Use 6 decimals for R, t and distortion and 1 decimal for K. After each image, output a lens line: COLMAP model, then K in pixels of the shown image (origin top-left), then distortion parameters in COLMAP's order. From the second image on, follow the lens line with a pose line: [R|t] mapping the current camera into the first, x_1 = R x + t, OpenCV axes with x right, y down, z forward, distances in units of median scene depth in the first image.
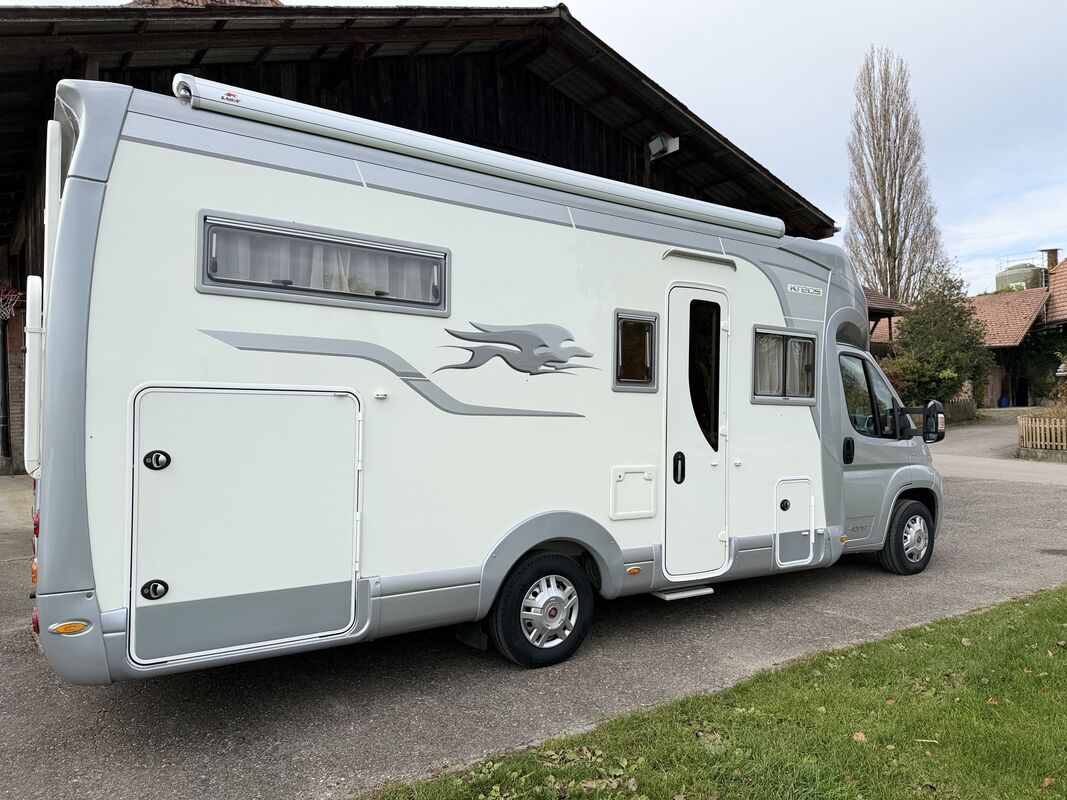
lens RADIAL K [[744.8, 0, 533.5], [0, 744.8, 400.0], [0, 0, 1]] dist [0.076839, -0.095893]
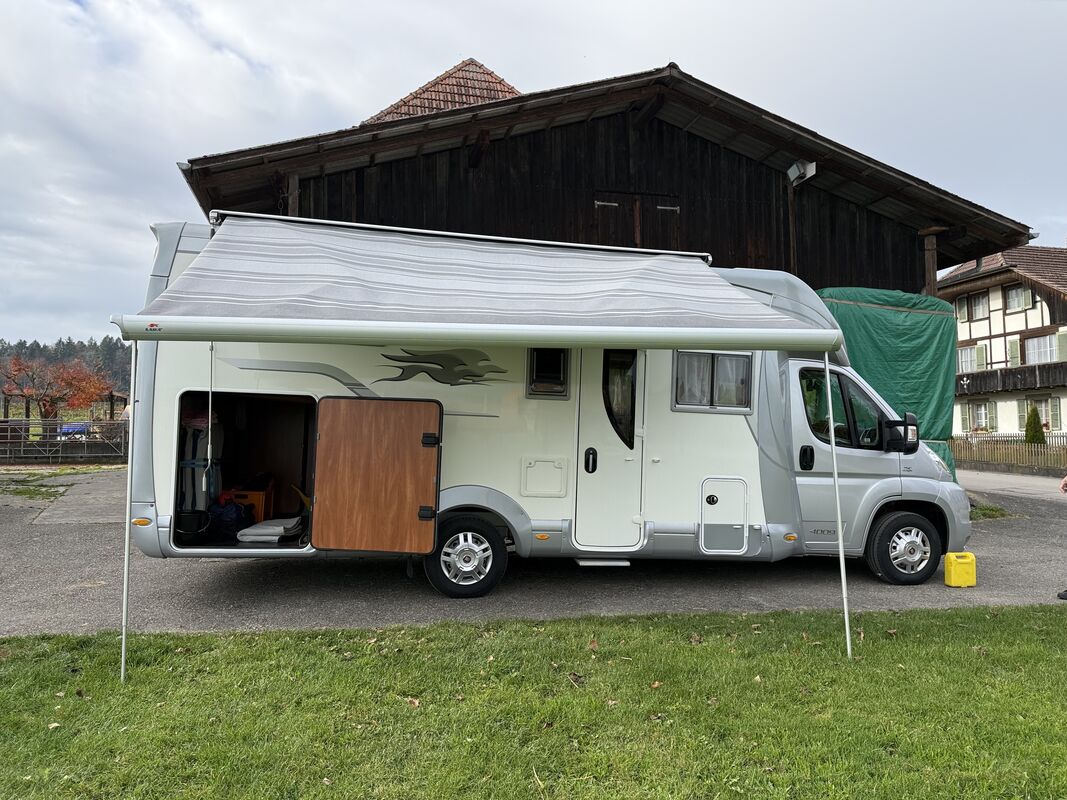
lens RADIAL K [[756.3, 0, 533.5], [0, 756.3, 400.0], [0, 0, 1]] dist [0.092857, -0.103199]
pose [[0.920172, -0.000922, -0.391512, 0.487560], [-0.015088, 0.999171, -0.037814, 0.031428], [0.391222, 0.040703, 0.919396, -0.171218]]
